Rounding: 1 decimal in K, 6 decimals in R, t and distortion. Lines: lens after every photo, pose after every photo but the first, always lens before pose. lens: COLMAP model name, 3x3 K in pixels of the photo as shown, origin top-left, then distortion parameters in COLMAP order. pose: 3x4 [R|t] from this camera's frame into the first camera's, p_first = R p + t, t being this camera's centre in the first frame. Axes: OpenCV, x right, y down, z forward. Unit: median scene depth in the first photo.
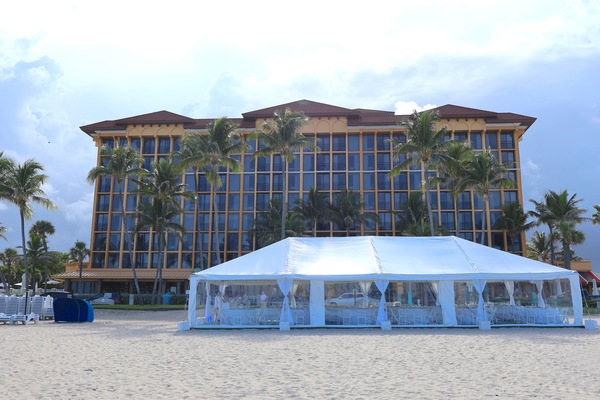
lens RADIAL K [[497.7, 0, 300.0], [0, 497.7, 200.0], [0, 0, 1]] dist [-0.000781, -0.002280]
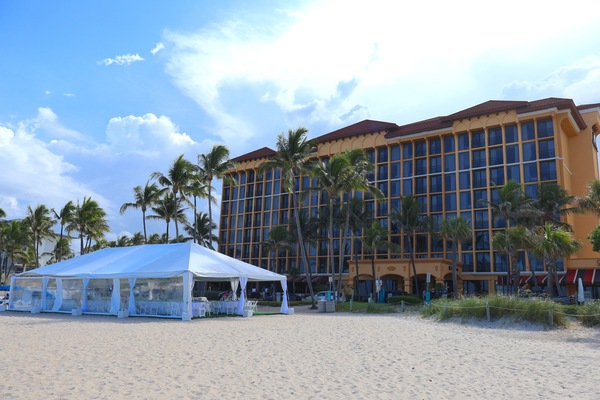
lens RADIAL K [[493.7, 0, 300.0], [0, 493.7, 200.0], [0, 0, 1]] dist [0.001040, 0.002458]
pose [[0.850227, -0.090744, -0.518536, 0.483331], [0.090738, 0.995550, -0.025440, -0.004058], [0.518537, -0.025421, 0.854677, -0.031650]]
